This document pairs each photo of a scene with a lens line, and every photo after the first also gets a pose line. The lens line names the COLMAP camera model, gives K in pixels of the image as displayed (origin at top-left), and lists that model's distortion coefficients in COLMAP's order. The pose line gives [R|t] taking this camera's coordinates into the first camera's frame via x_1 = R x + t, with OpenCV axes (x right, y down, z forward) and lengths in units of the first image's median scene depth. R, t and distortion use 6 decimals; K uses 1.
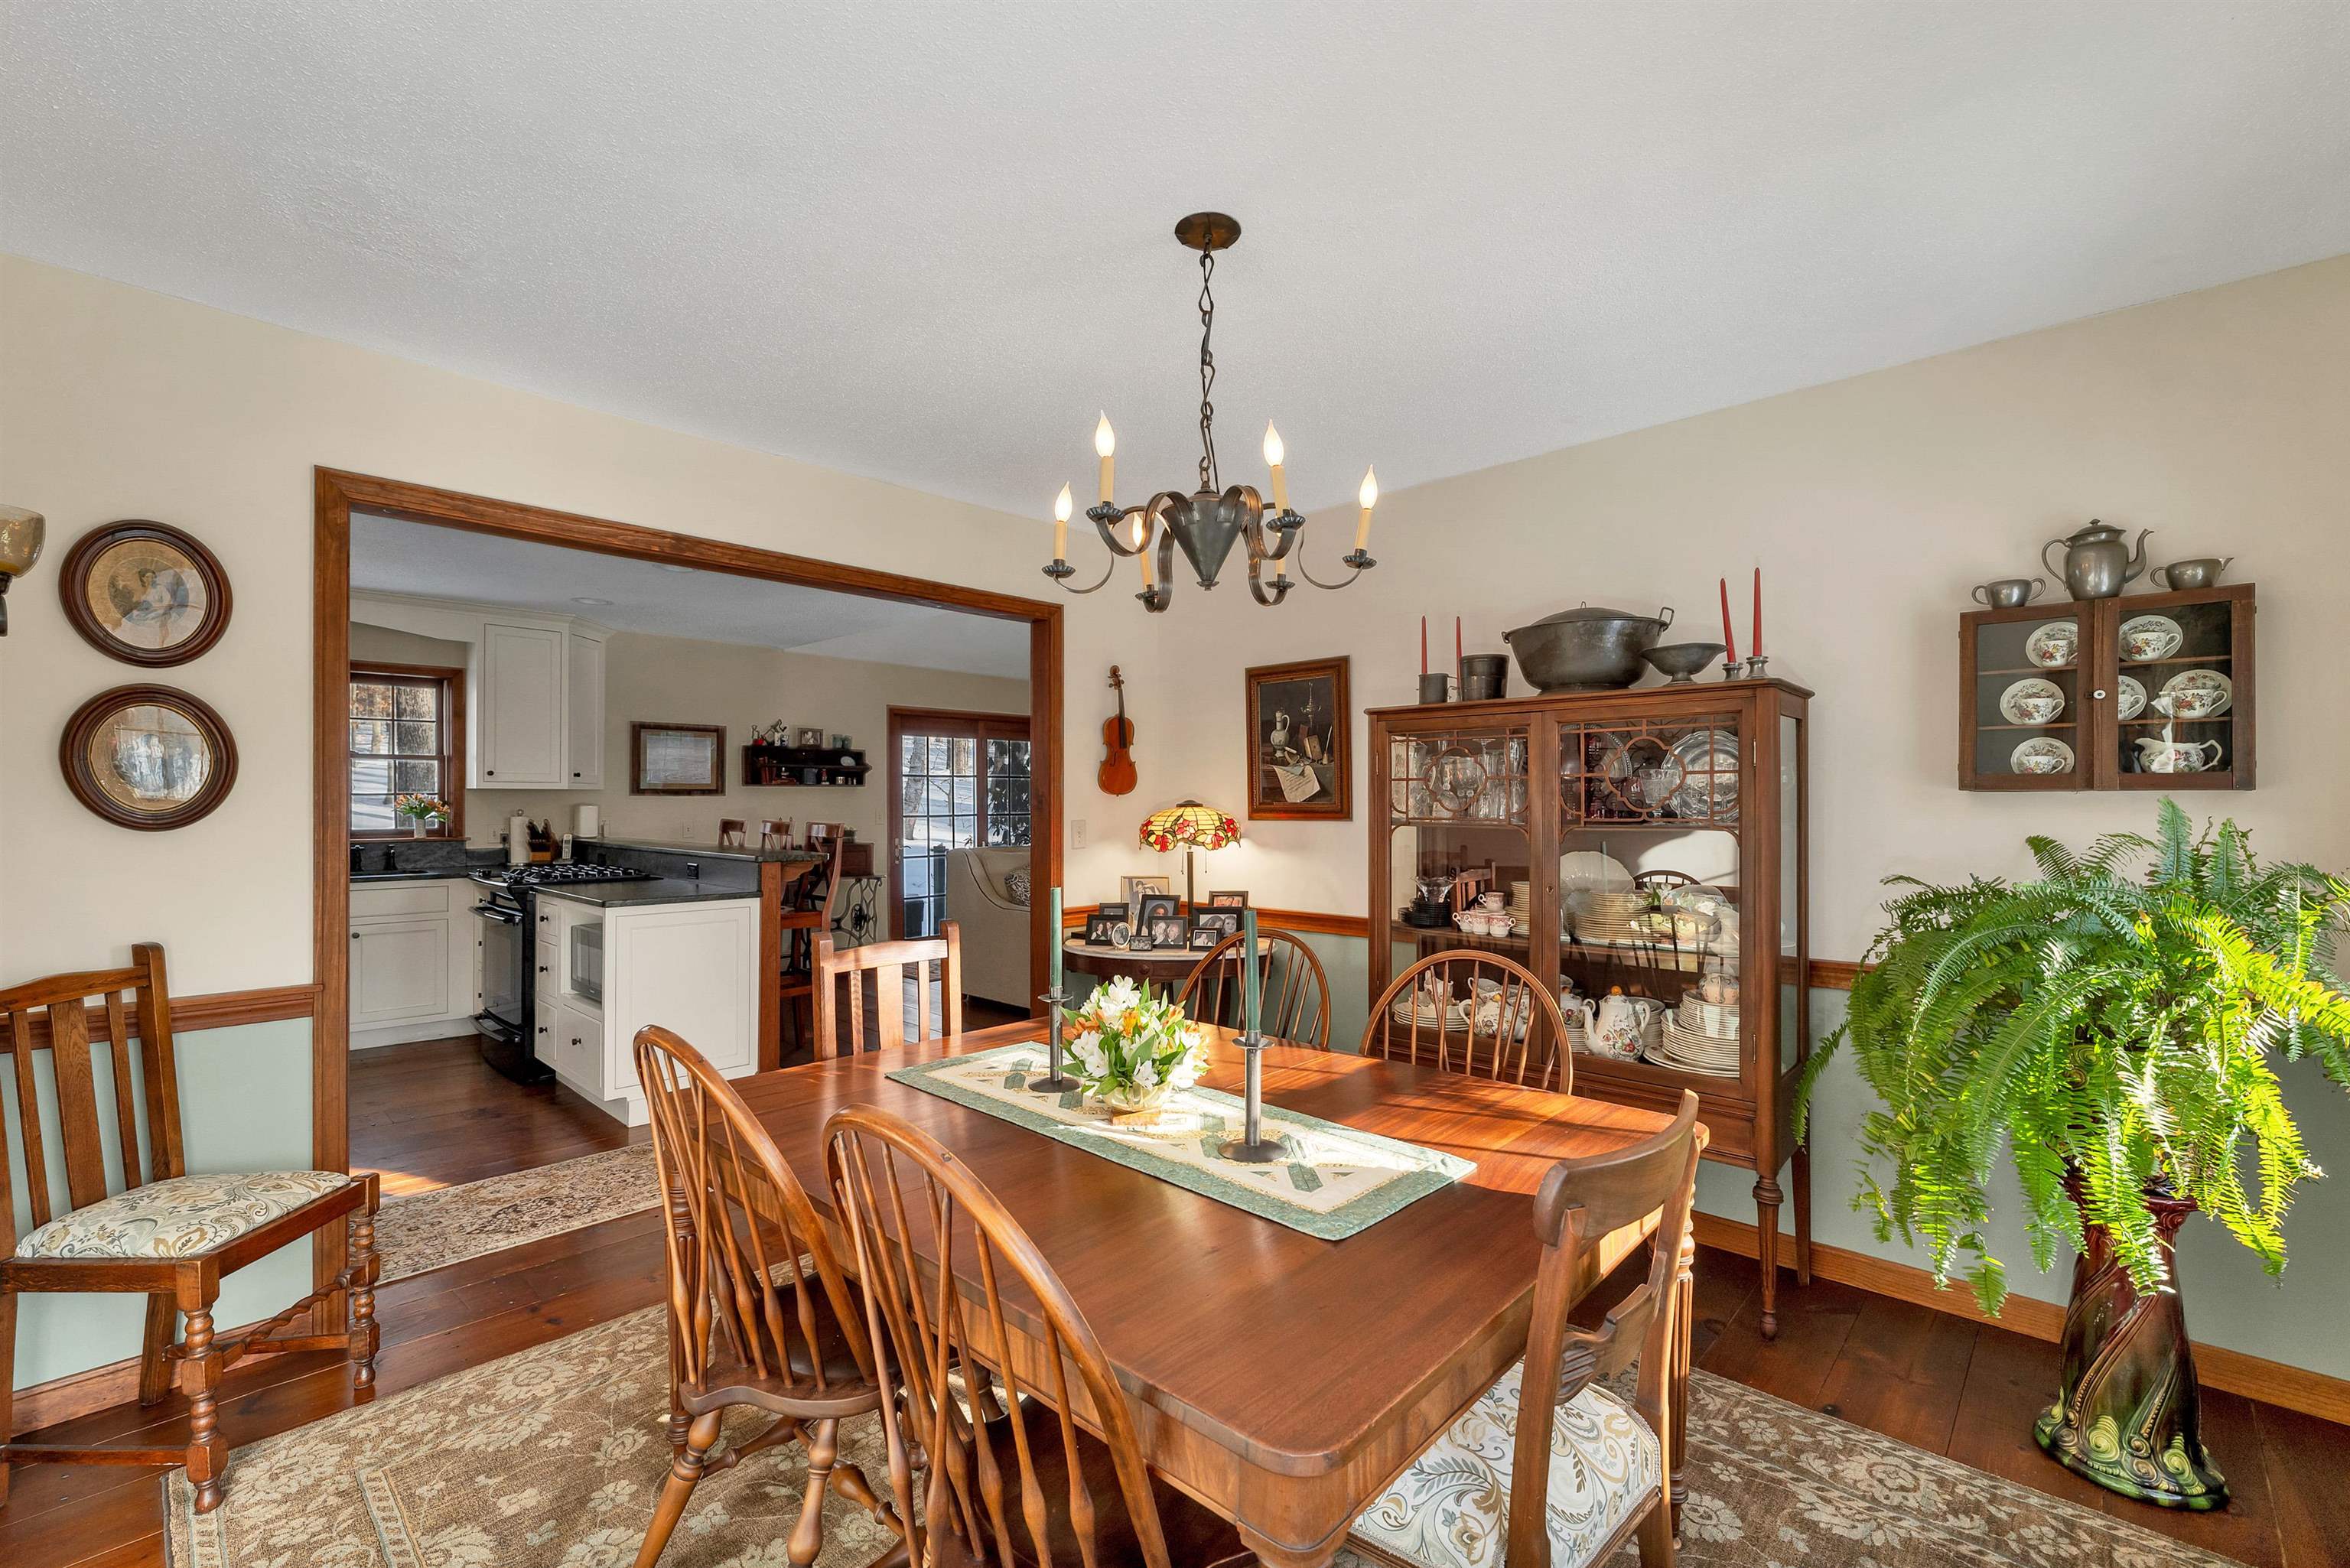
lens RADIAL K [[995.3, 0, 1169.9], [0, 995.3, 786.3], [0, 0, 1]] dist [0.001666, -0.000380]
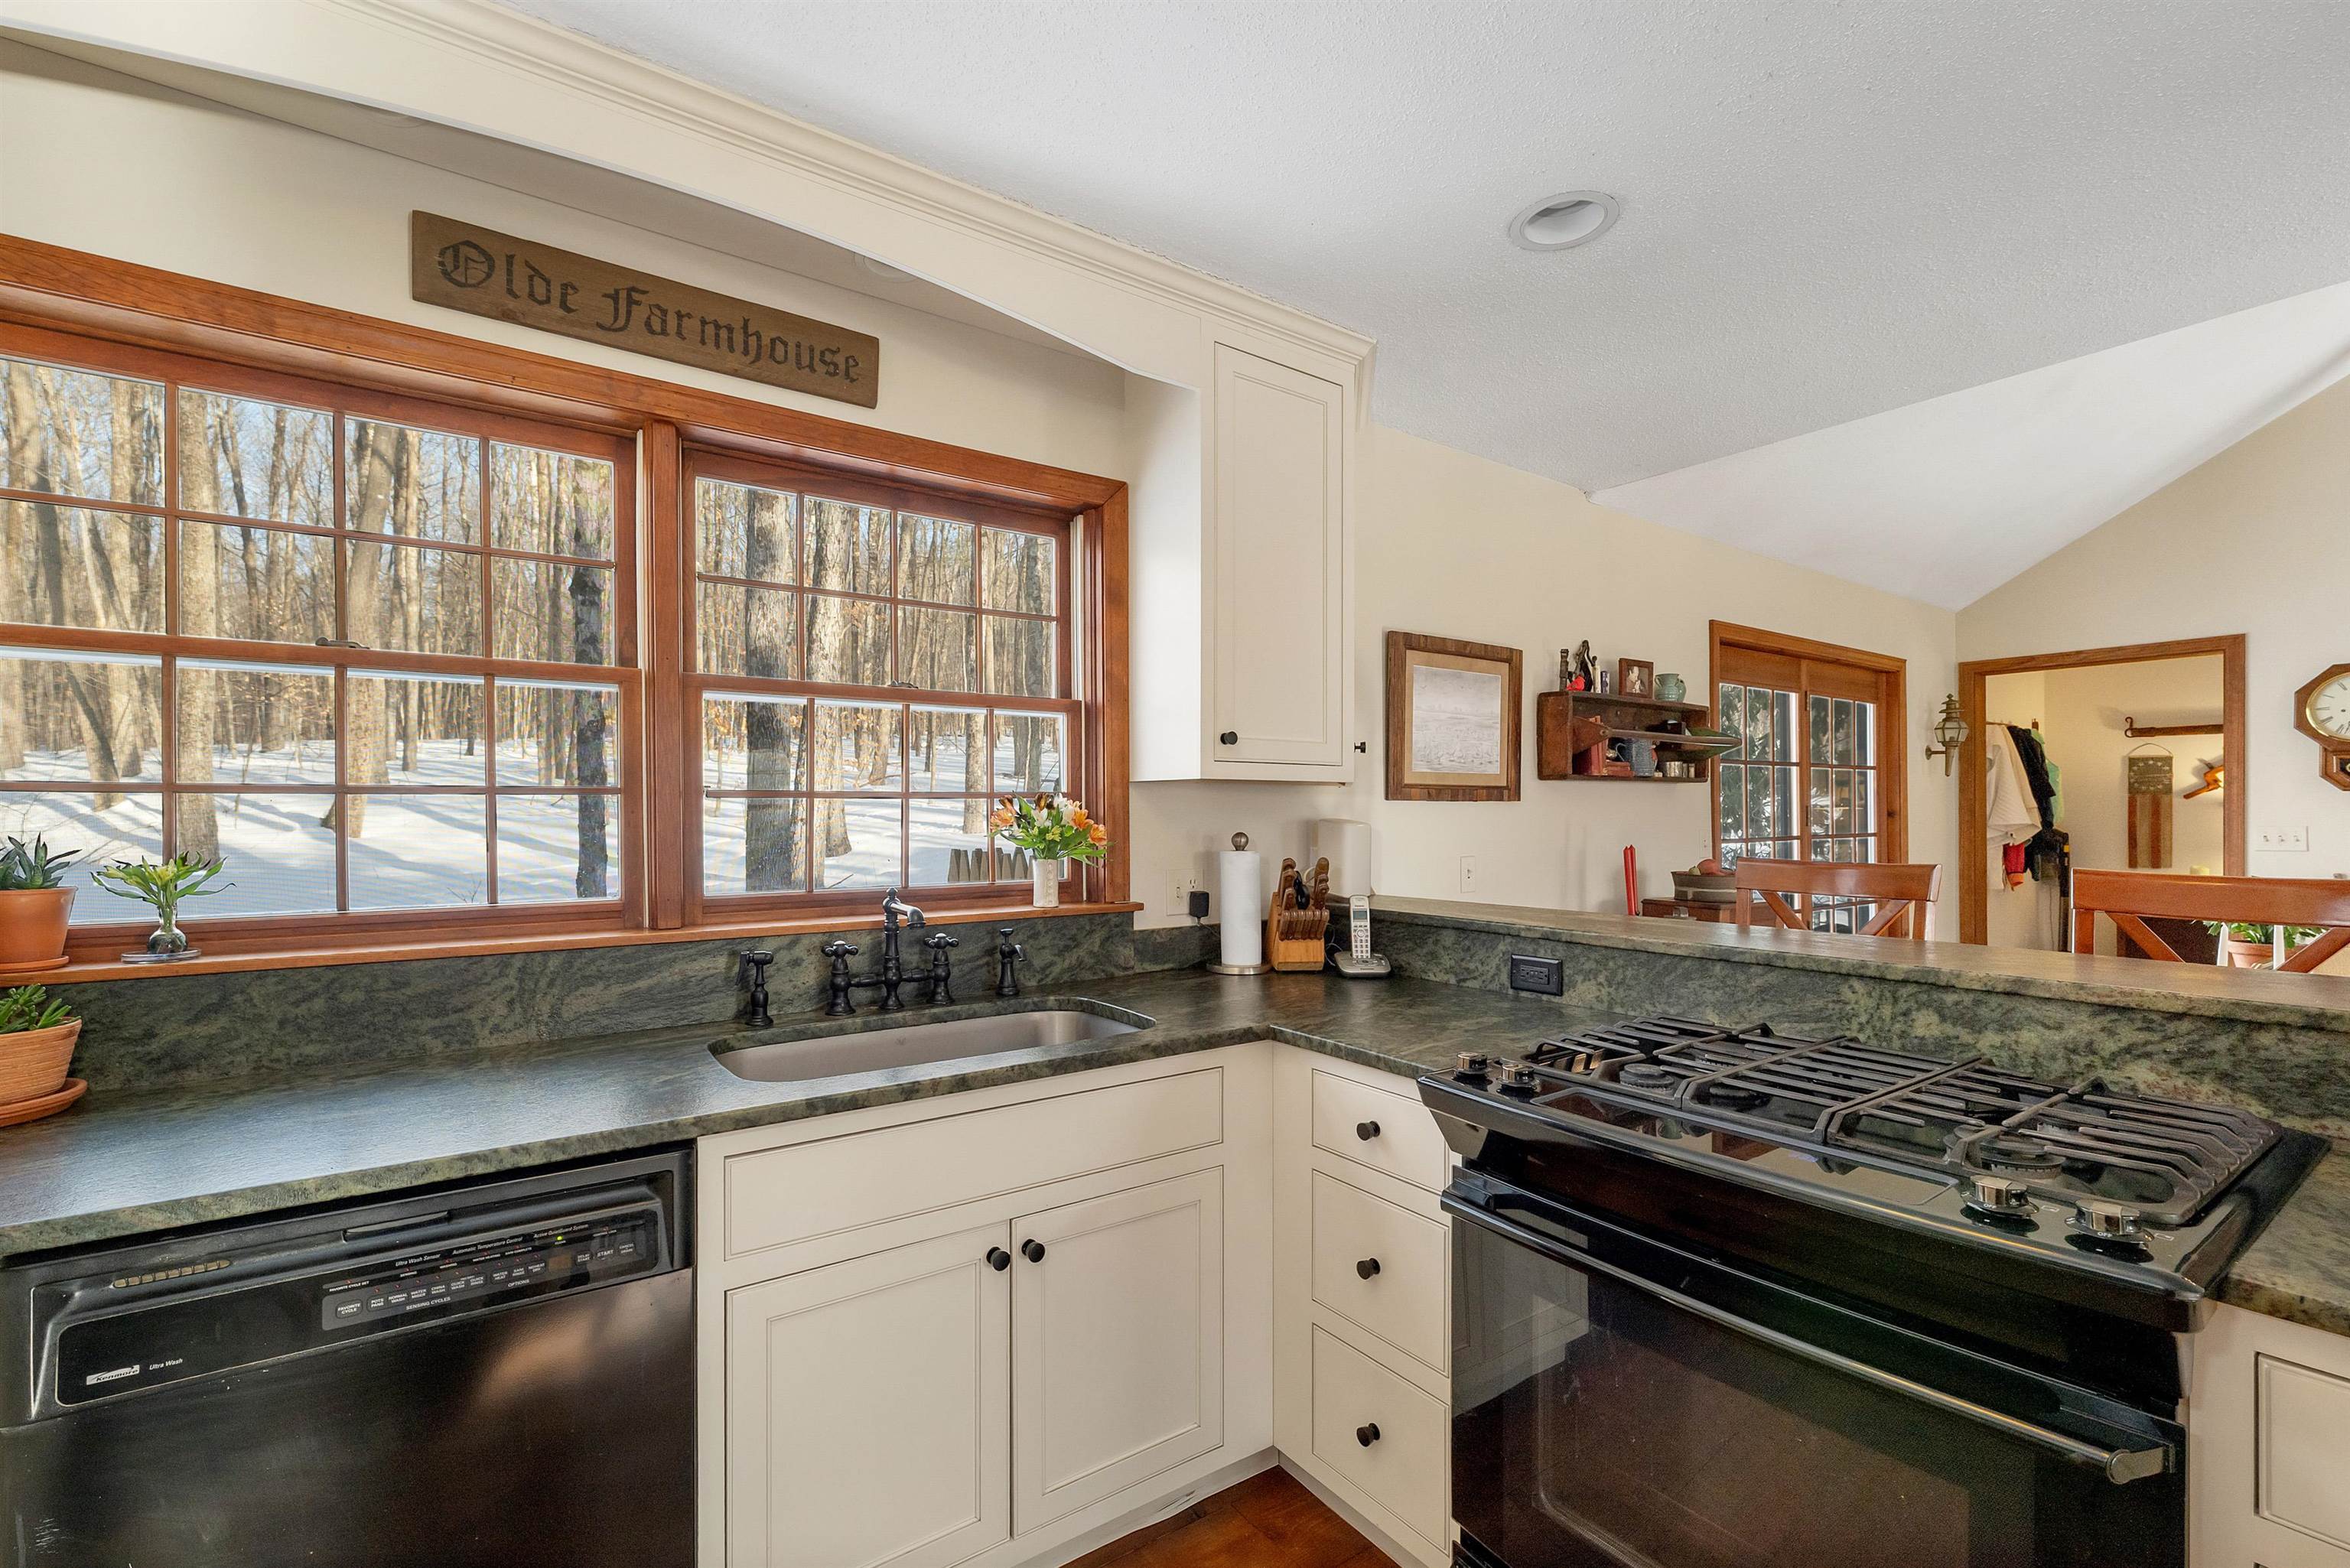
lens RADIAL K [[995.3, 0, 1148.7], [0, 995.3, 816.4], [0, 0, 1]] dist [0.001666, -0.000380]
pose [[0.980268, -0.001208, -0.197669, -0.549231], [0.004184, 0.999884, 0.014638, 0.009823], [0.197629, -0.015176, 0.980160, 0.538570]]
